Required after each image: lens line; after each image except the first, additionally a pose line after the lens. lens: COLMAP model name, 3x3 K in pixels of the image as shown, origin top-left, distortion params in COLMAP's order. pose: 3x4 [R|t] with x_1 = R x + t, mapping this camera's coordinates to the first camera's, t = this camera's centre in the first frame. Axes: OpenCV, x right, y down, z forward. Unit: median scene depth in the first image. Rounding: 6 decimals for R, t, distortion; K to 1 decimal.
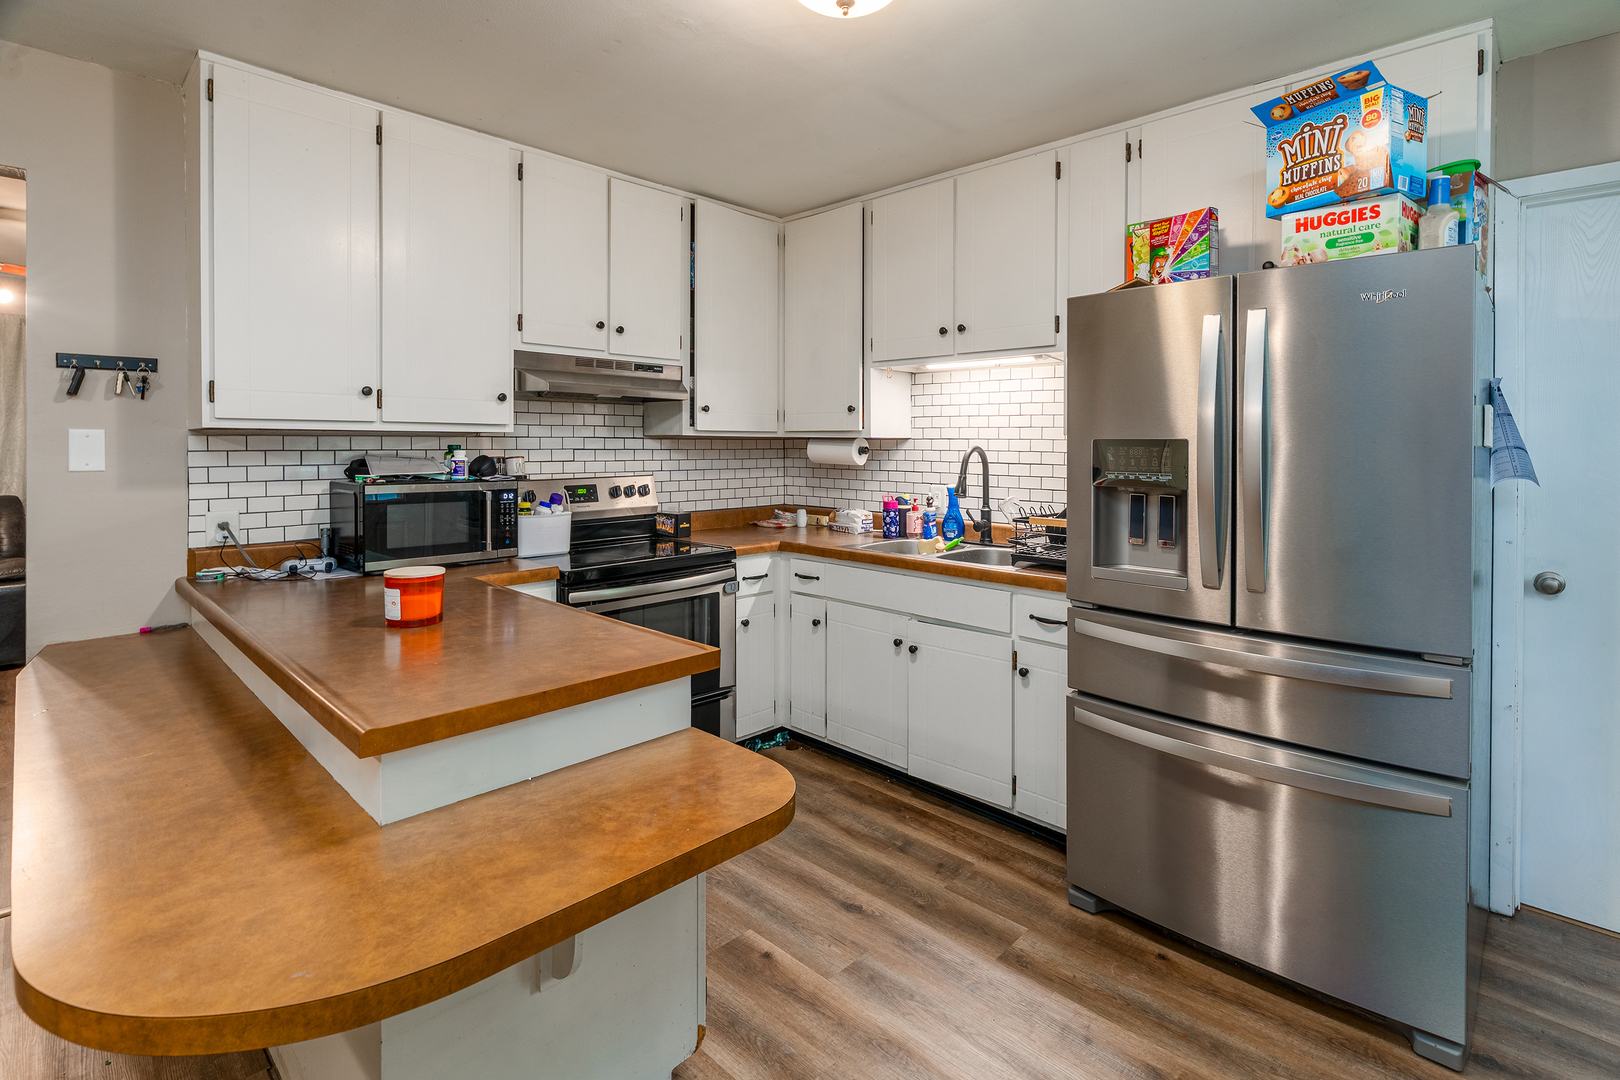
lens RADIAL K [[780.7, 0, 815.2], [0, 780.7, 454.9], [0, 0, 1]] dist [-0.014827, 0.000689]
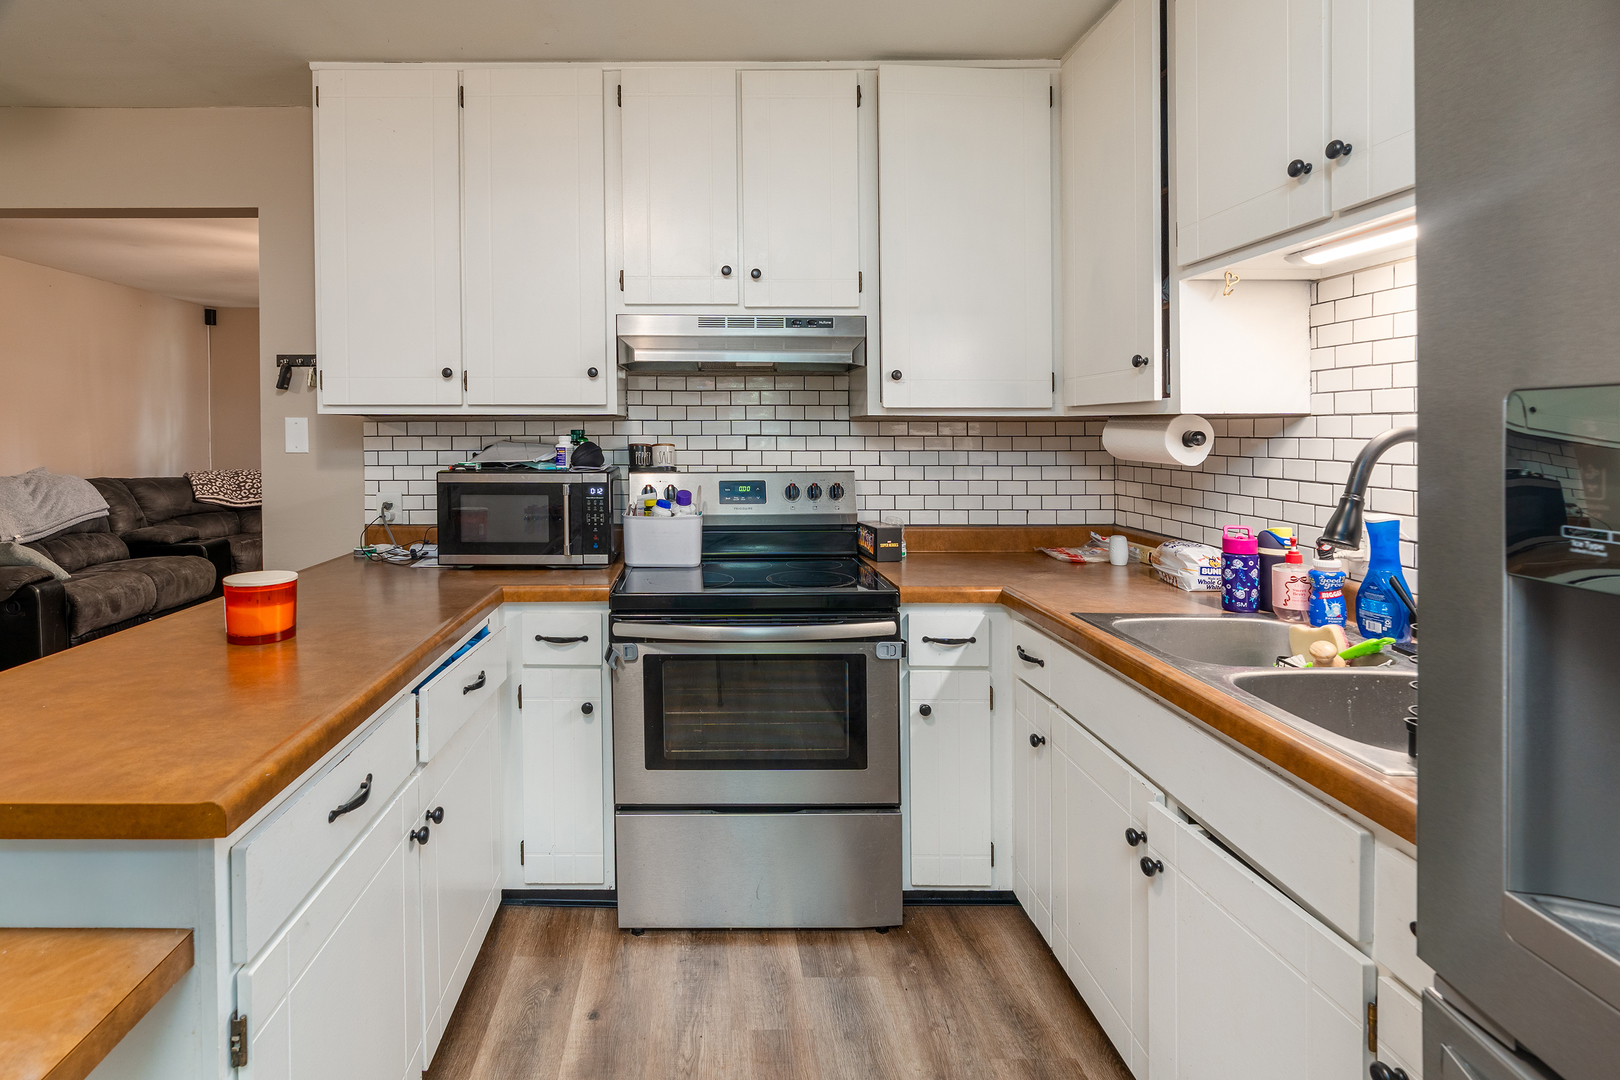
lens RADIAL K [[780.7, 0, 690.0], [0, 780.7, 446.4], [0, 0, 1]] dist [-0.014827, 0.000689]
pose [[0.684523, 0.010374, -0.728918, 0.231033], [-0.007878, 0.999946, 0.006832, -0.001091], [0.728949, 0.001066, 0.684567, 0.415806]]
